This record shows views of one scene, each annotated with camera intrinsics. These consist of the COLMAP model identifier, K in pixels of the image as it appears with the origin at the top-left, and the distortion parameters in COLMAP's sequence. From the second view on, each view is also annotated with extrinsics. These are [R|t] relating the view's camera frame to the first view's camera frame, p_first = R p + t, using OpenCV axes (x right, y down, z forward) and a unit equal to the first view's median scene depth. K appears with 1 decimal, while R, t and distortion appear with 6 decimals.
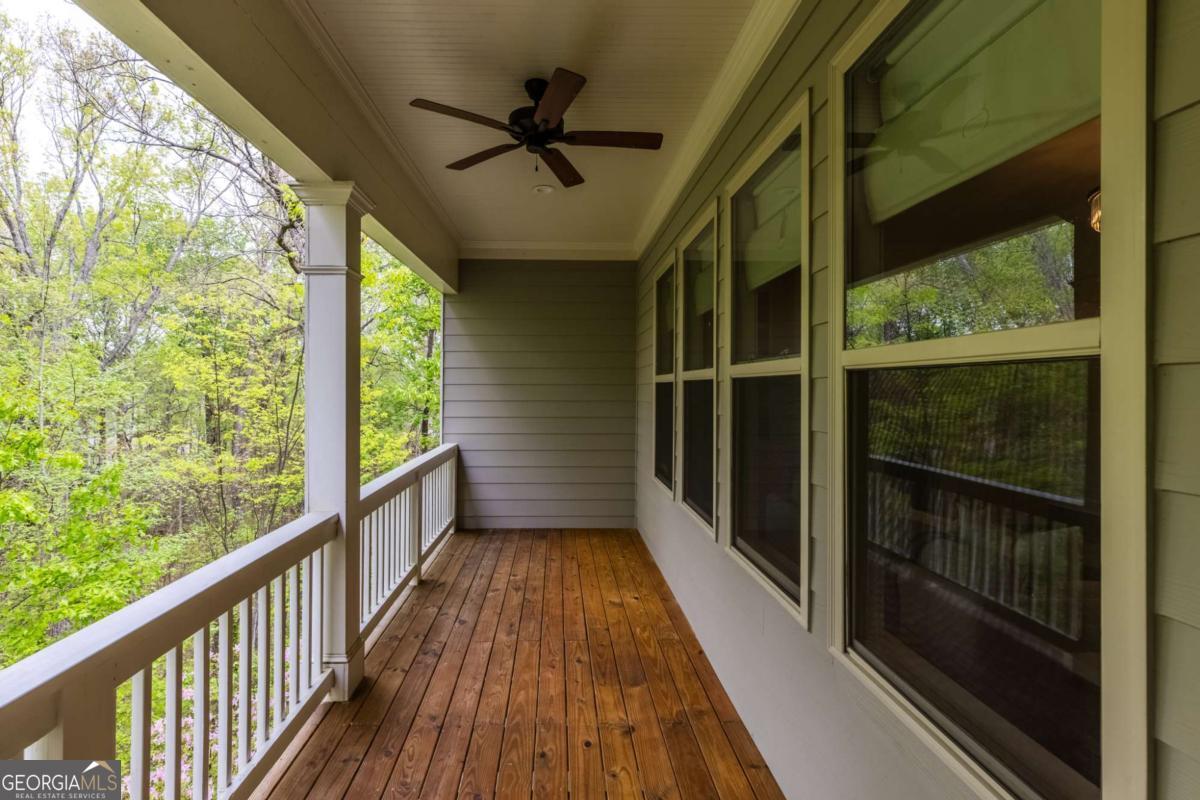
lens RADIAL K [[541.8, 0, 600.1], [0, 541.8, 387.4], [0, 0, 1]] dist [0.001279, 0.000116]
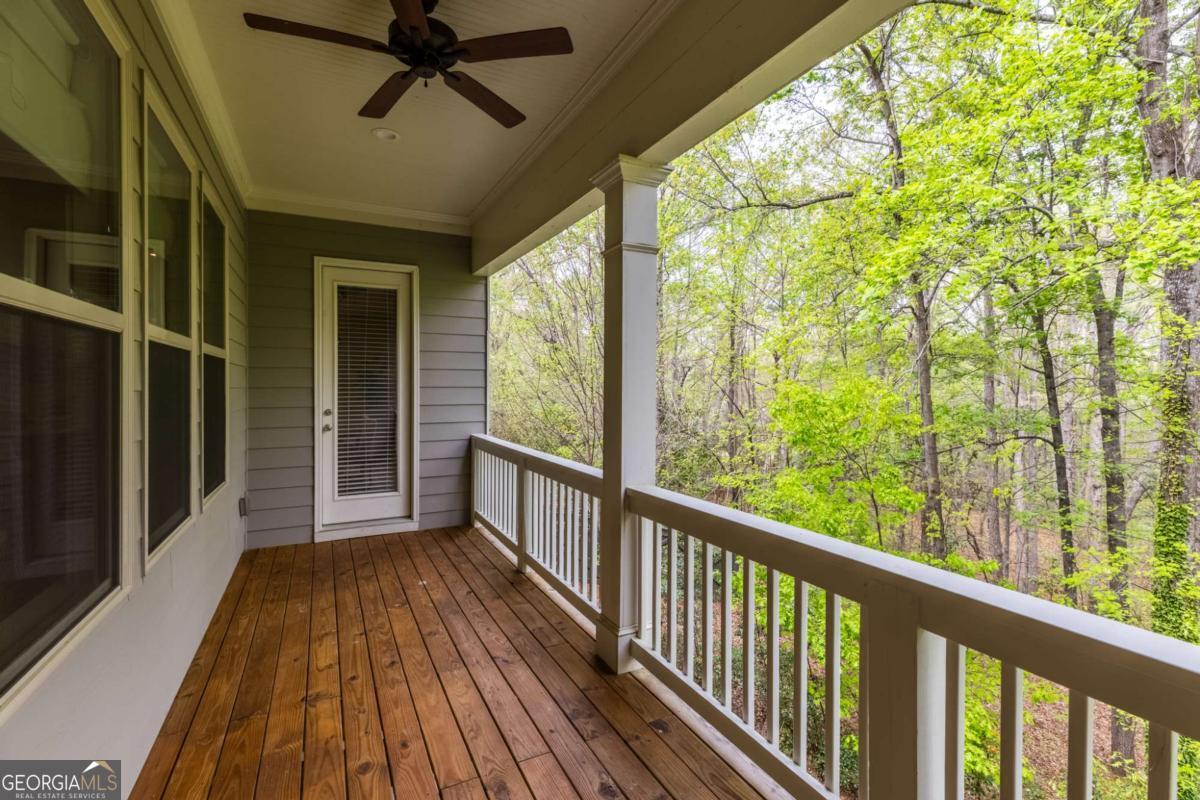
lens RADIAL K [[541.8, 0, 600.1], [0, 541.8, 387.4], [0, 0, 1]] dist [0.001279, 0.000116]
pose [[-0.921243, -0.009849, -0.388862, -0.046791], [-0.011154, 0.999937, 0.001097, 0.045575], [0.388827, 0.005348, -0.921295, 1.966369]]
